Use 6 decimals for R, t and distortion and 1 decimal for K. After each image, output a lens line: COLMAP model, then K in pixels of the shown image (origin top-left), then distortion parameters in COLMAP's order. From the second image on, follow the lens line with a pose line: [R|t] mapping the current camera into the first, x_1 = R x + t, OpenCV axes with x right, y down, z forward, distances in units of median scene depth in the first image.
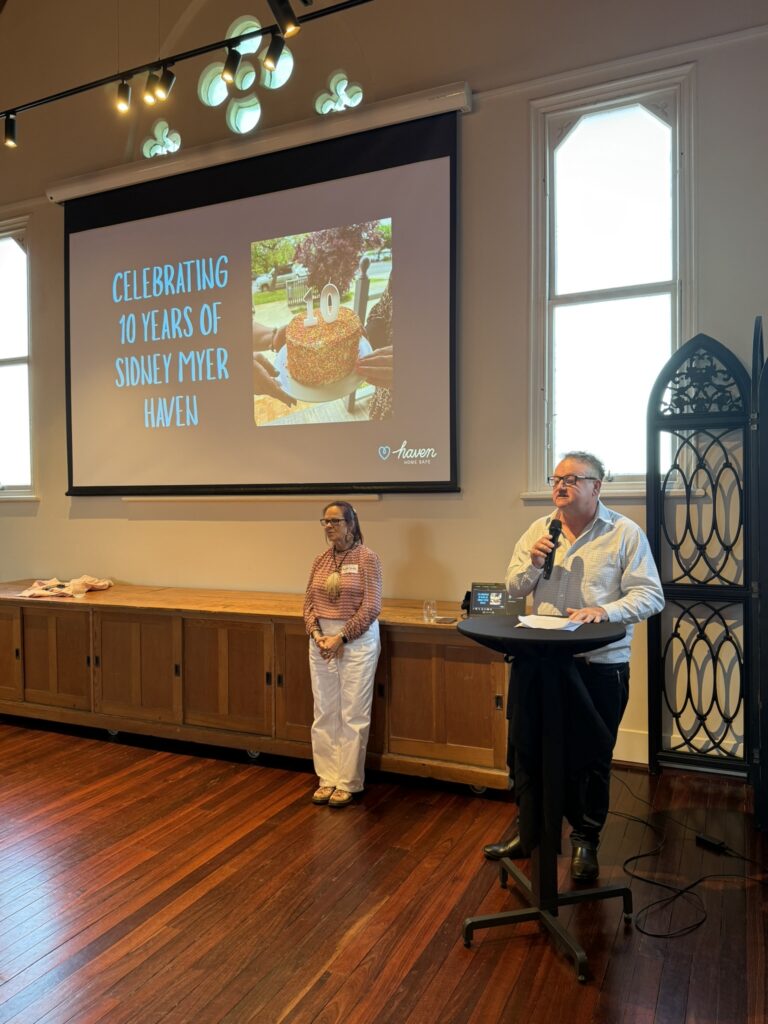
lens RADIAL K [[789.3, 0, 413.7], [0, 789.3, 507.6], [0, 0, 1]] dist [0.004782, -0.081966]
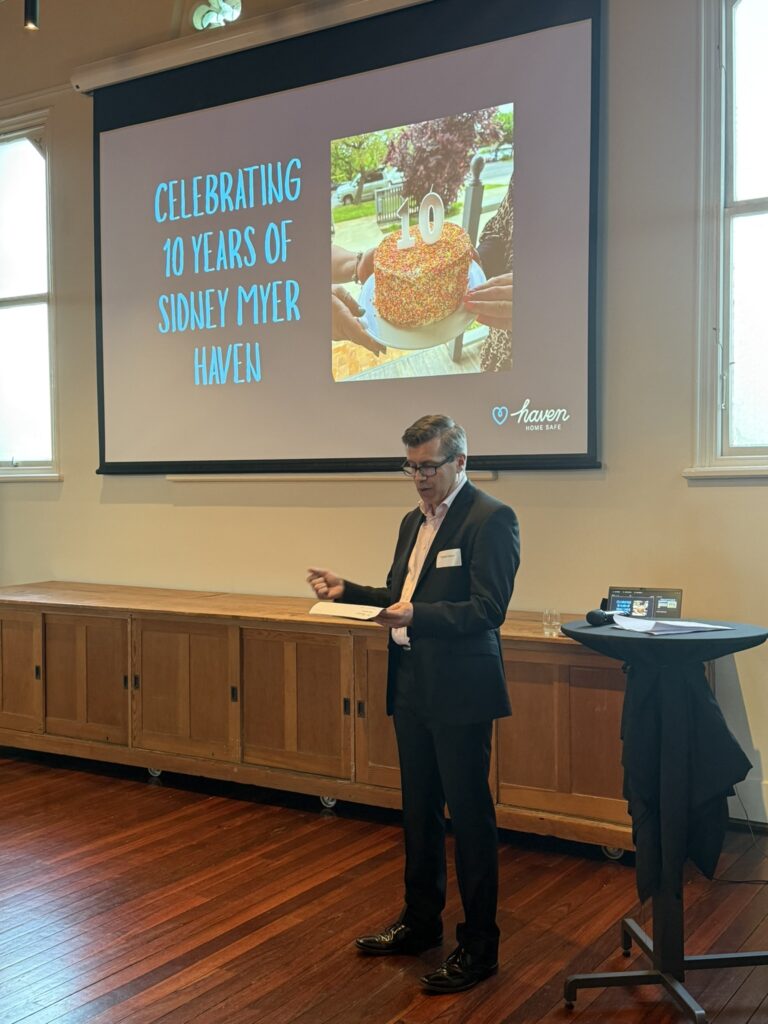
lens RADIAL K [[1191.4, 0, 390.1], [0, 1191.4, 507.8], [0, 0, 1]] dist [-0.078662, 0.000000]
pose [[0.987095, 0.006844, -0.159988, 0.041191], [-0.005823, 0.999960, 0.006855, 0.011493], [0.160029, -0.005835, 0.987095, -0.138382]]
